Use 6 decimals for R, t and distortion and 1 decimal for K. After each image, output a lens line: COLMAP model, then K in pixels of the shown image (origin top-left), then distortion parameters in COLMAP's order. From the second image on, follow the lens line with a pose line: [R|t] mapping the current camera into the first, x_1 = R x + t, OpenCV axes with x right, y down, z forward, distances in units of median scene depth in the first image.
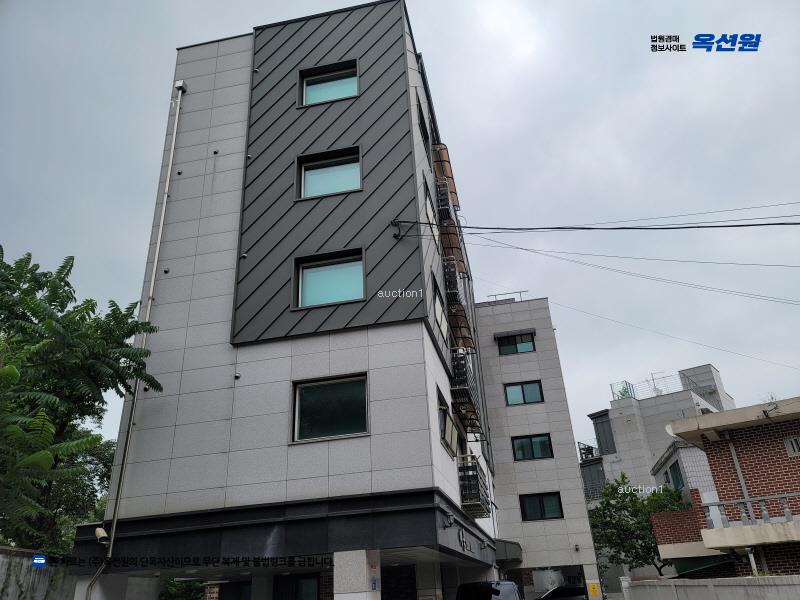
lens RADIAL K [[583.2, 0, 410.9], [0, 583.2, 307.4], [0, 0, 1]] dist [0.057918, -0.037794]
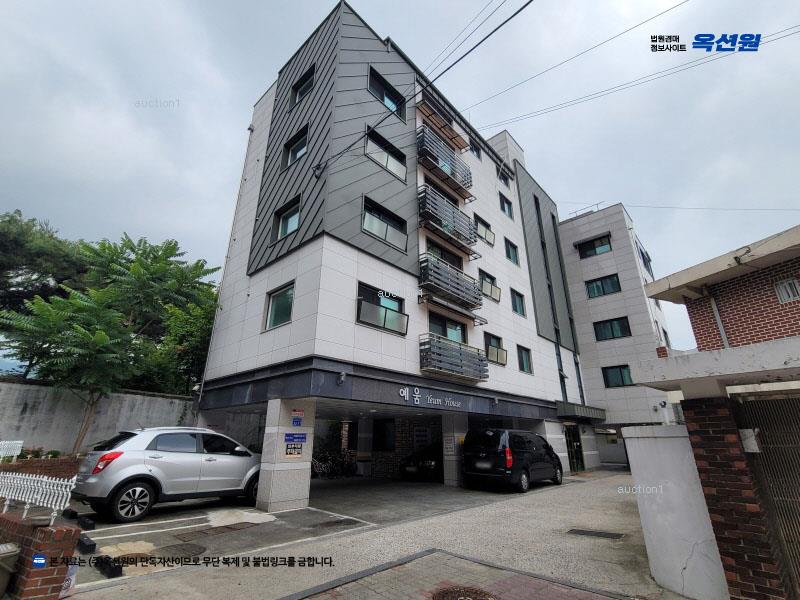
lens RADIAL K [[372.5, 0, 401.1], [0, 372.5, 298.2], [0, 0, 1]] dist [-0.007517, 0.000346]
pose [[0.853124, -0.129021, -0.505503, 0.462728], [0.177469, 0.982924, 0.048635, 0.124214], [0.490596, -0.131203, 0.861453, 0.273929]]
